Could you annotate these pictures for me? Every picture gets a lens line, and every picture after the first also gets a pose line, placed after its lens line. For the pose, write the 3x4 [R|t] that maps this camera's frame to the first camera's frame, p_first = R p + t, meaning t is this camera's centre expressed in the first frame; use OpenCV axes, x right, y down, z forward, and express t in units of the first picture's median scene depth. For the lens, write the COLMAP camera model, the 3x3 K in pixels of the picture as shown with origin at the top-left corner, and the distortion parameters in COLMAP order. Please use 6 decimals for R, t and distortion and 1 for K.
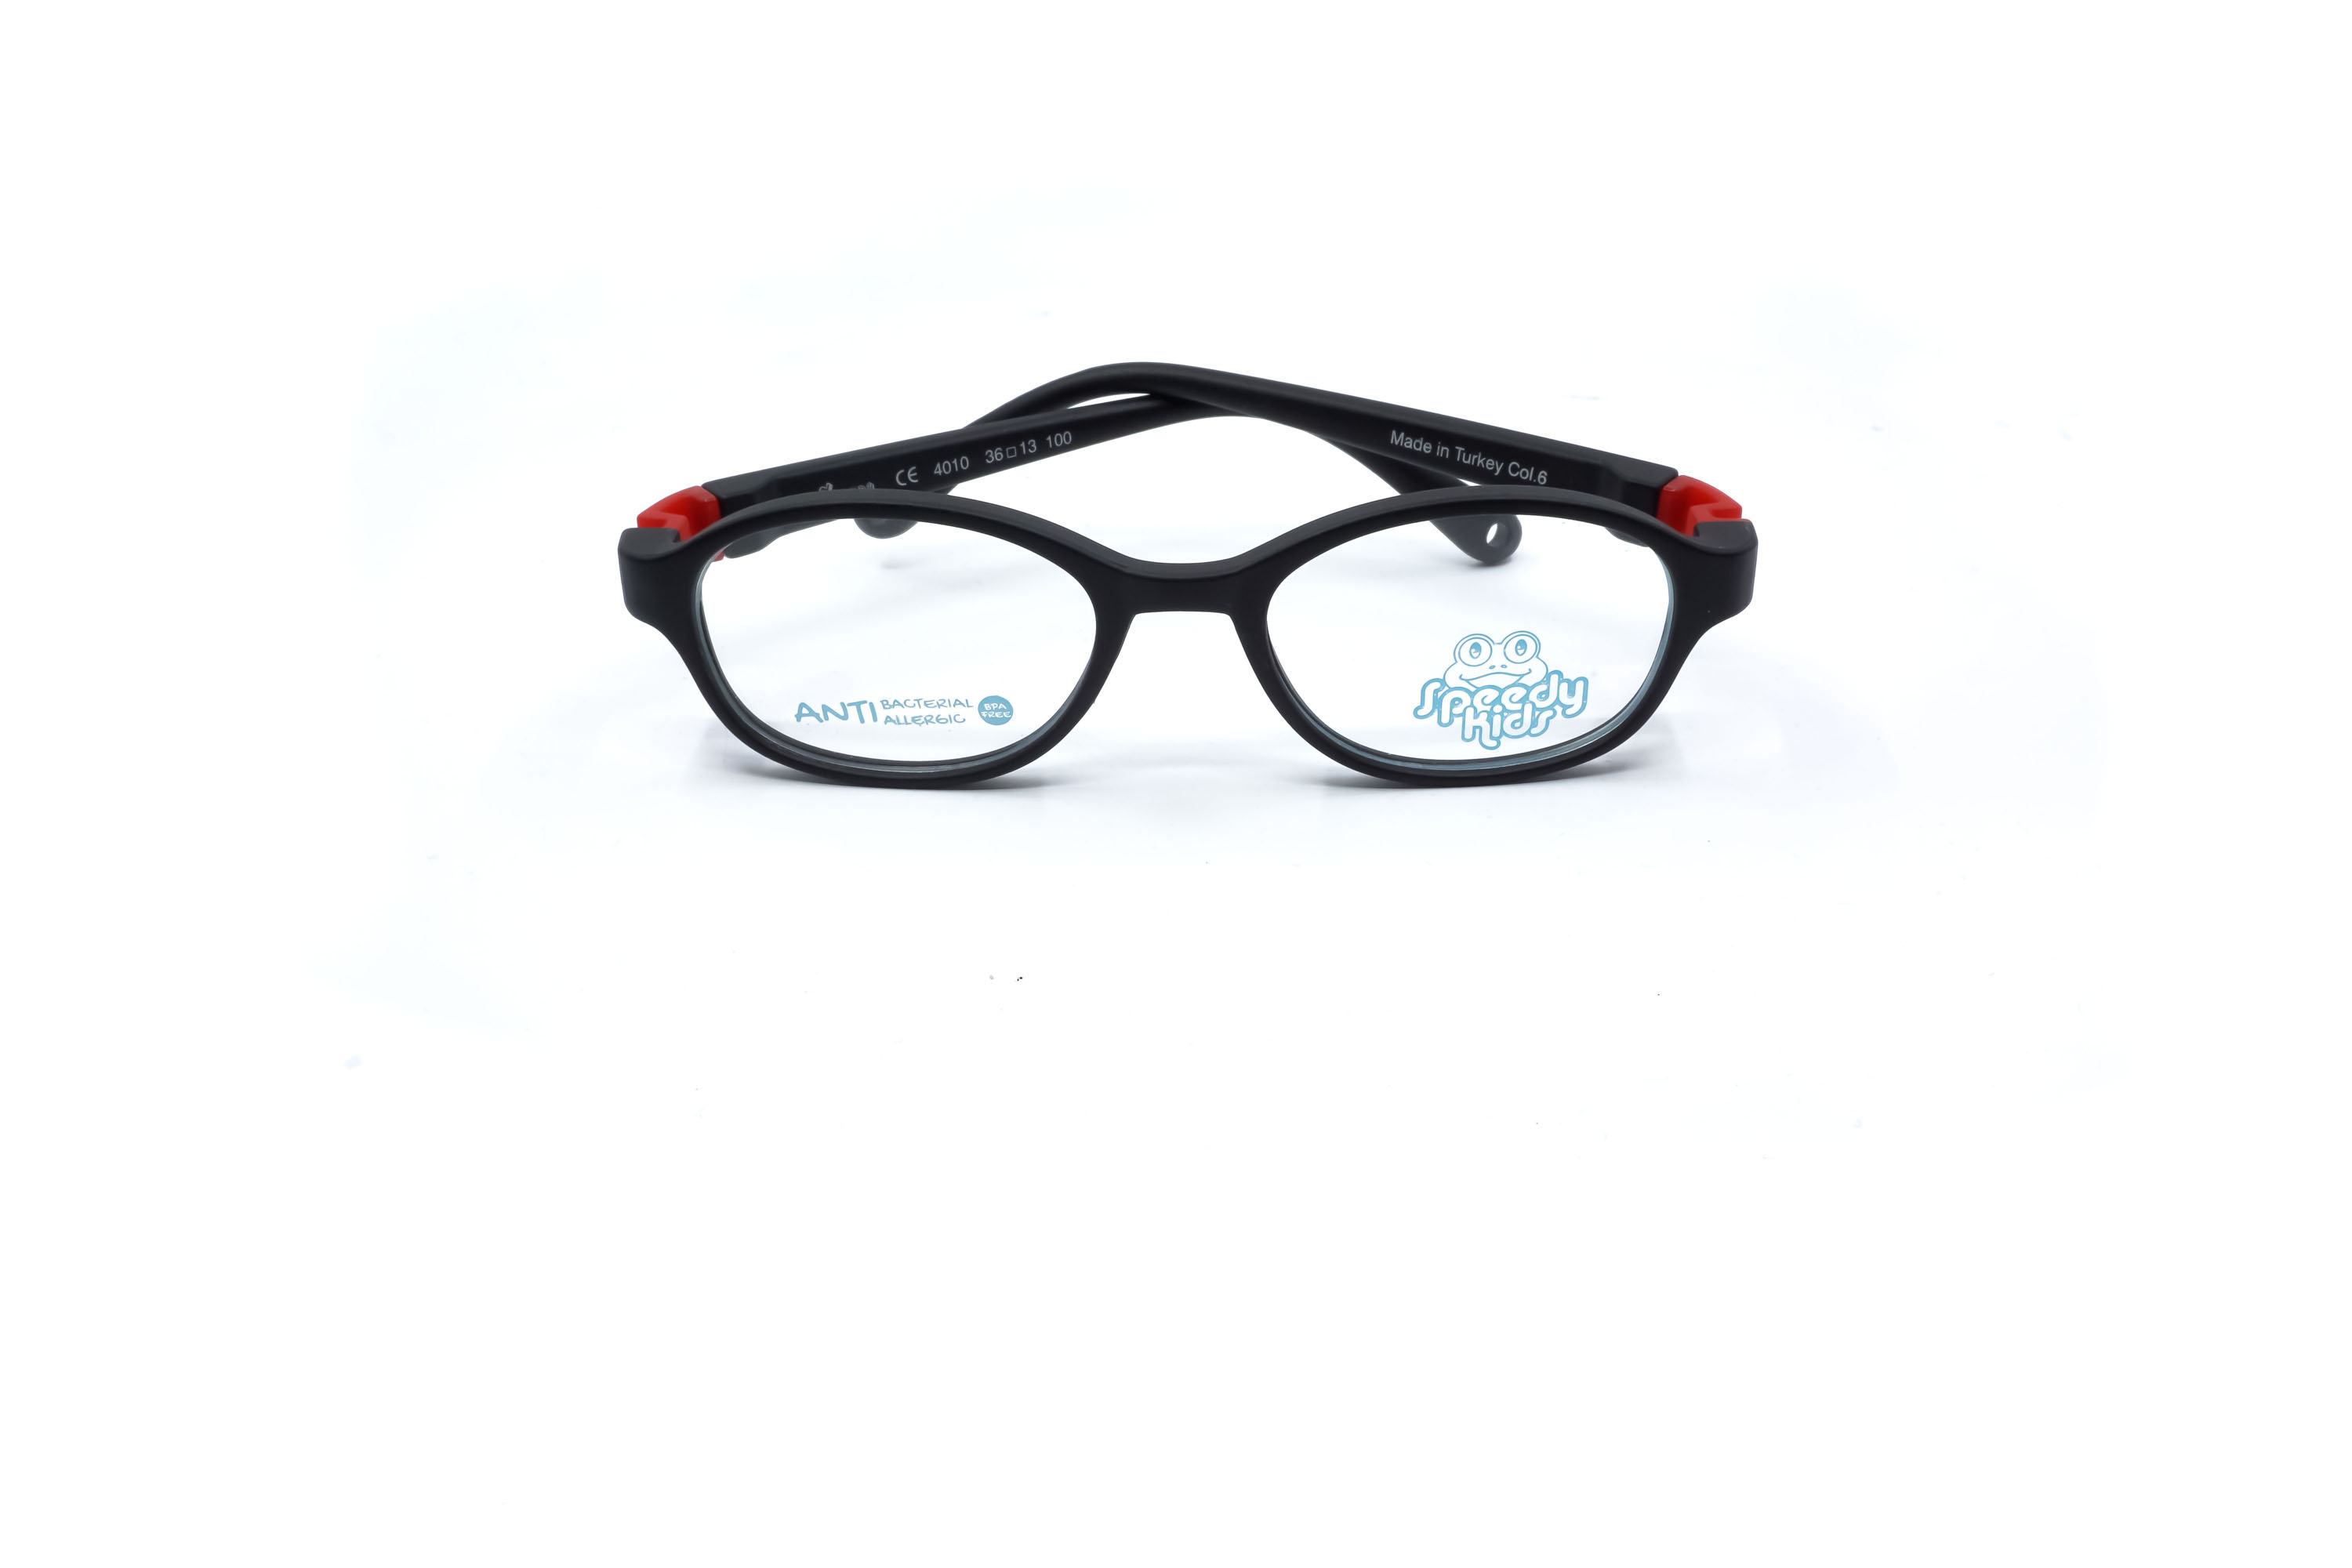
lens RADIAL K [[2417.4, 0, 1195.9], [0, 2417.4, 784.2], [0, 0, 1]] dist [0.018944, -0.005324]
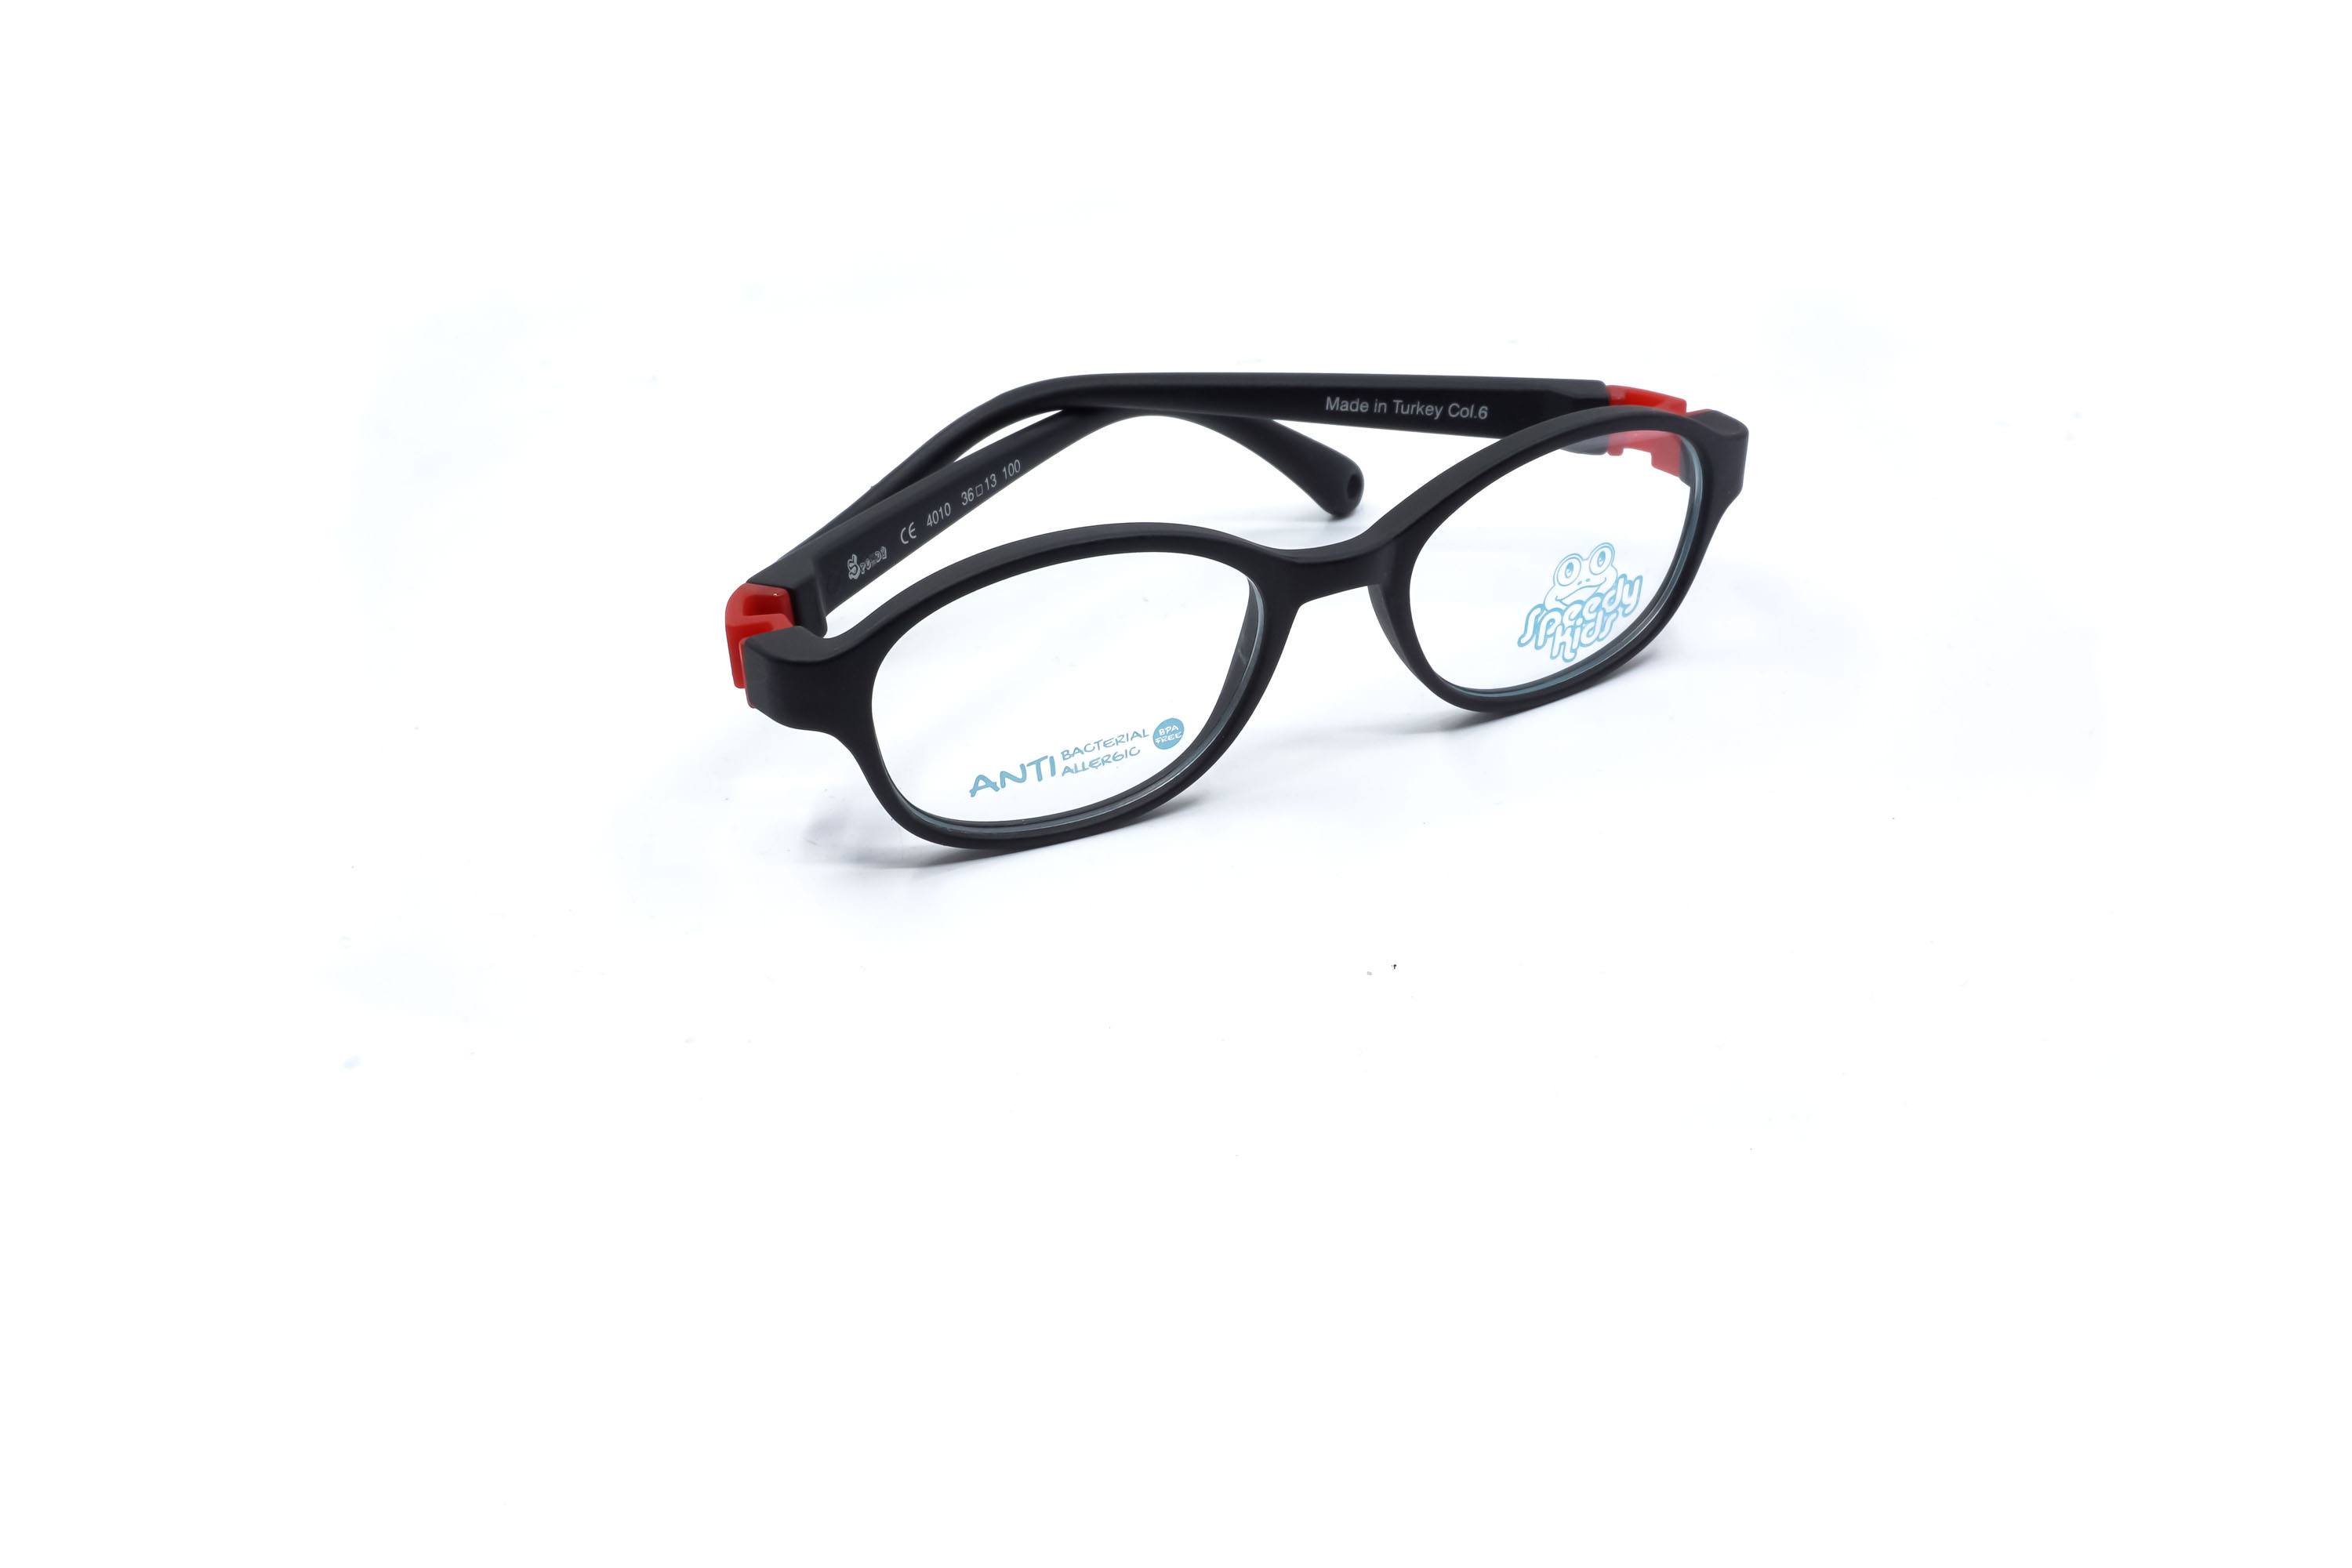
lens RADIAL K [[2417.4, 0, 1195.9], [0, 2417.4, 784.2], [0, 0, 1]] dist [0.018944, -0.005324]
pose [[0.867123, -0.244184, 0.434133, -0.502747], [0.247430, 0.967613, 0.050037, -0.056928], [-0.432291, 0.064029, 0.899458, 0.115164]]
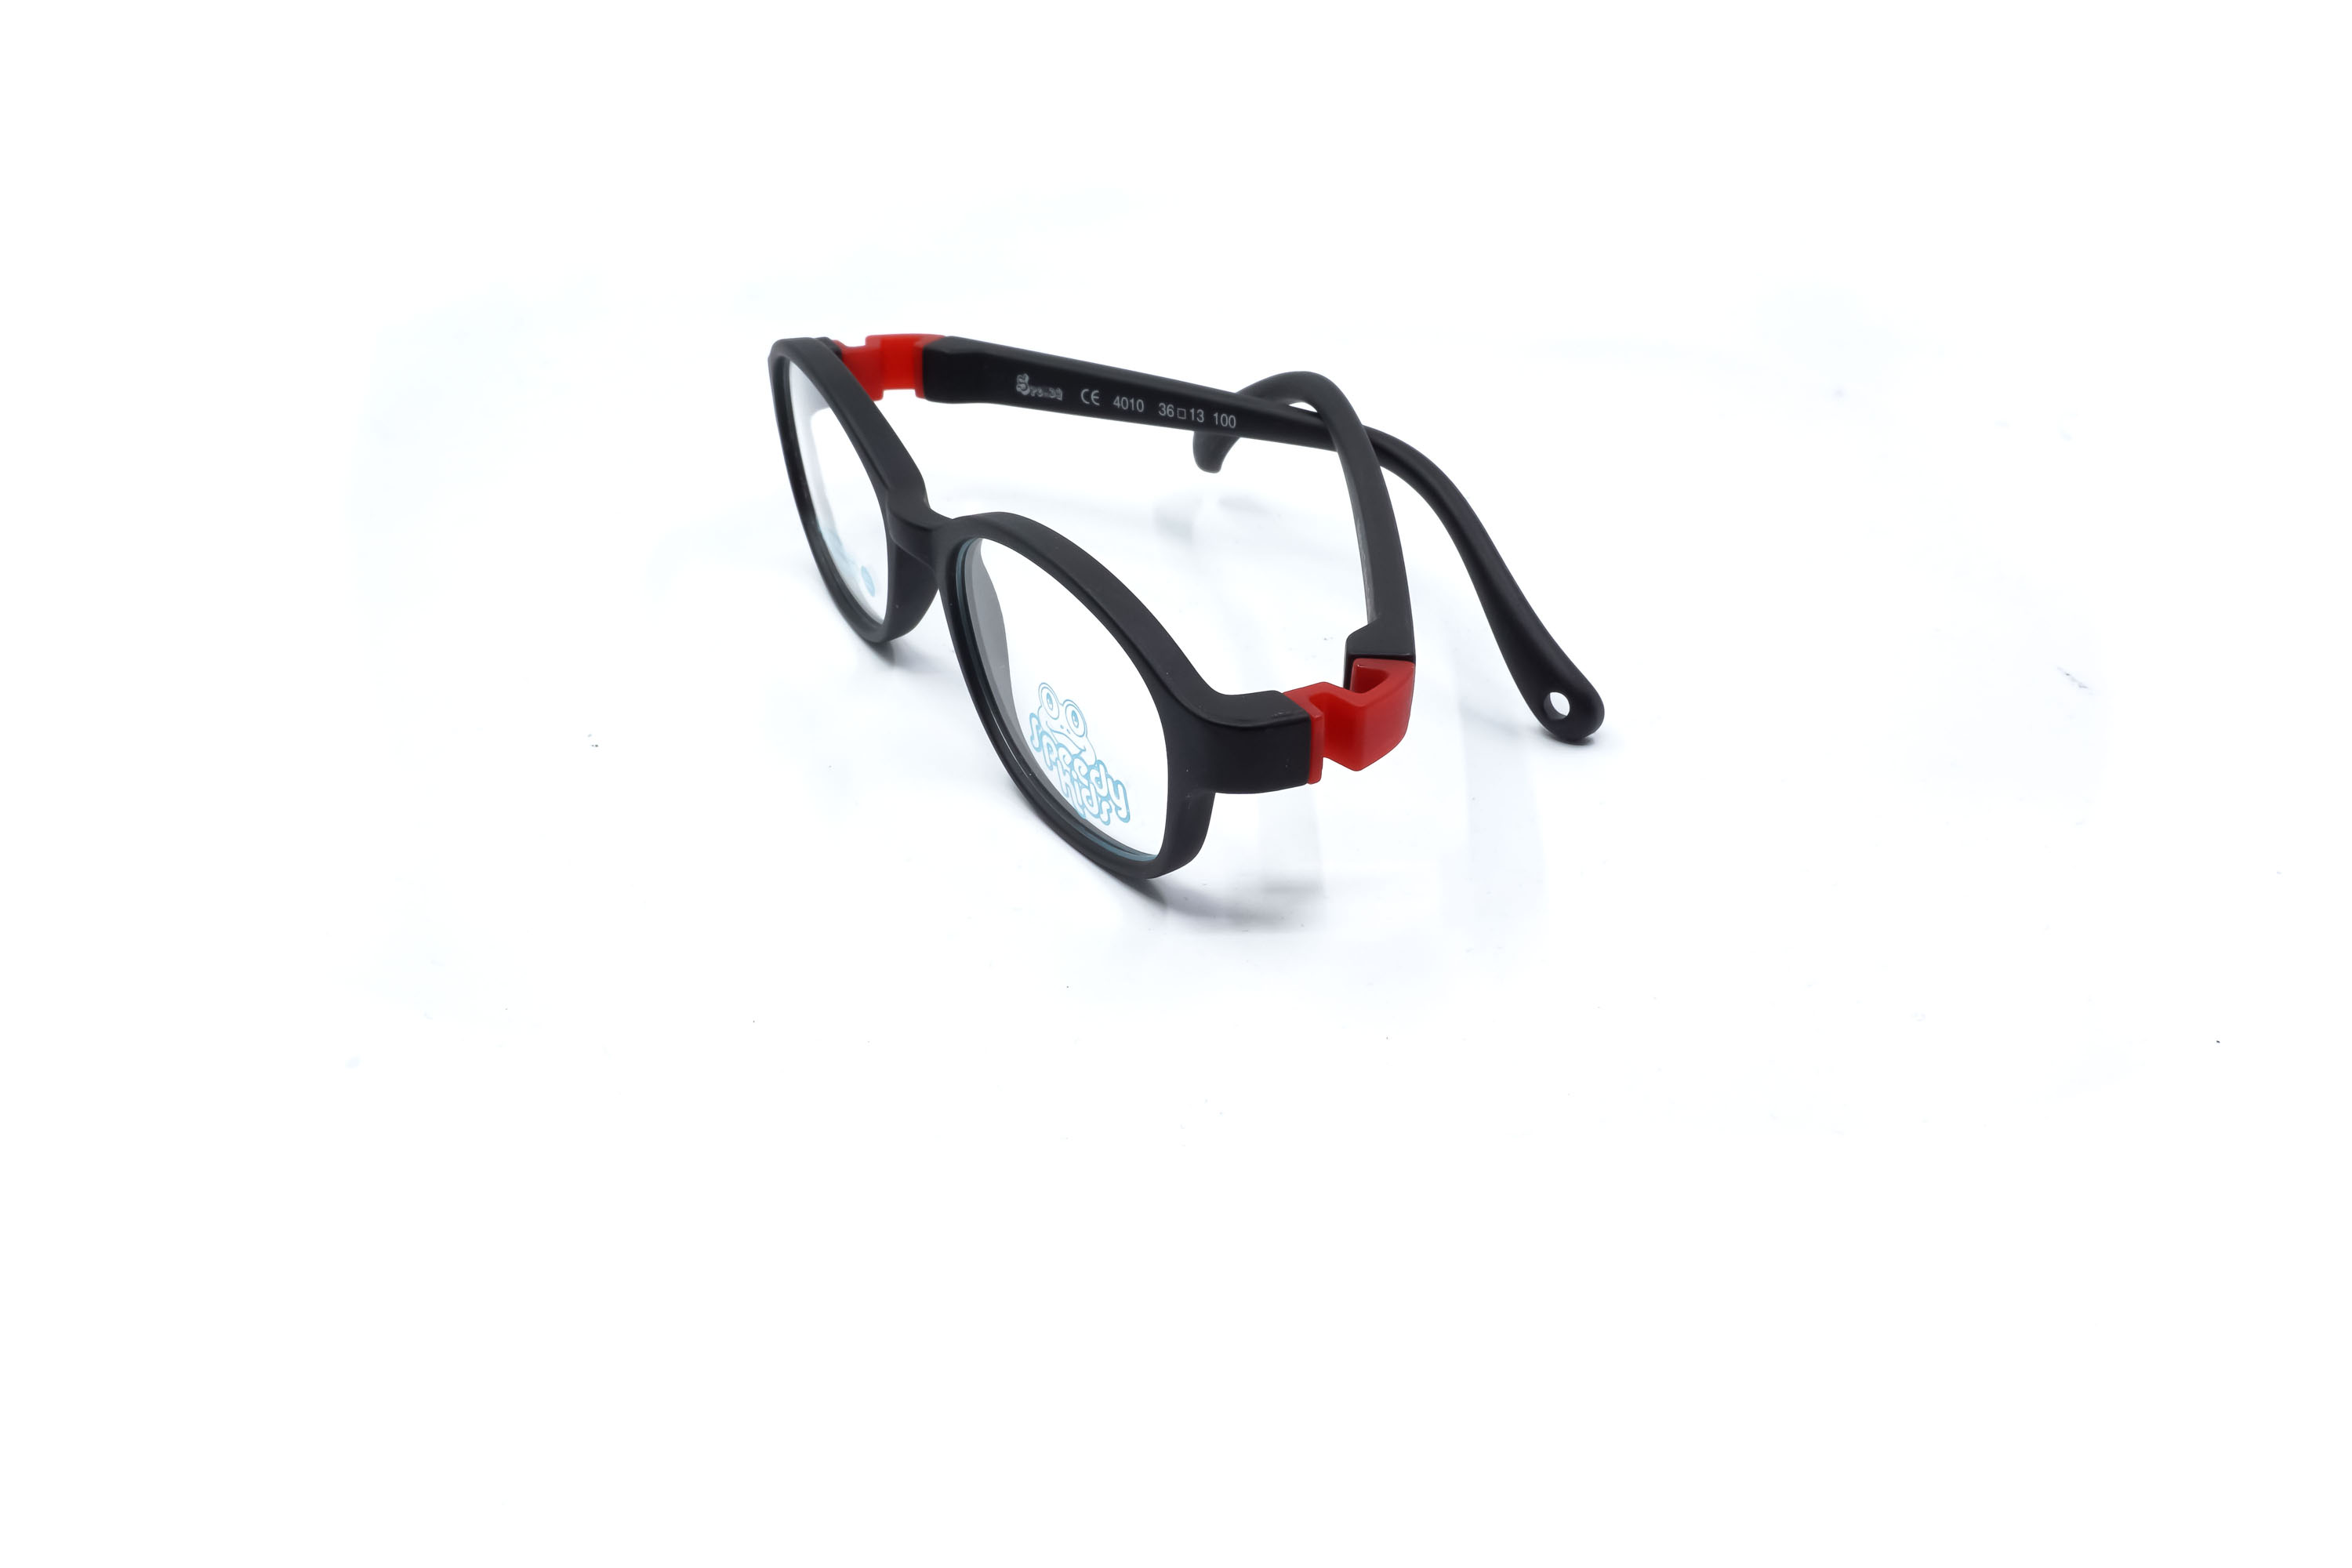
lens RADIAL K [[2417.4, 0, 1195.9], [0, 2417.4, 784.2], [0, 0, 1]] dist [0.018944, -0.005324]
pose [[0.497670, 0.436031, -0.749801, 0.866053], [-0.421604, 0.877071, 0.230209, -0.267963], [0.758007, 0.201552, 0.620324, 0.441492]]
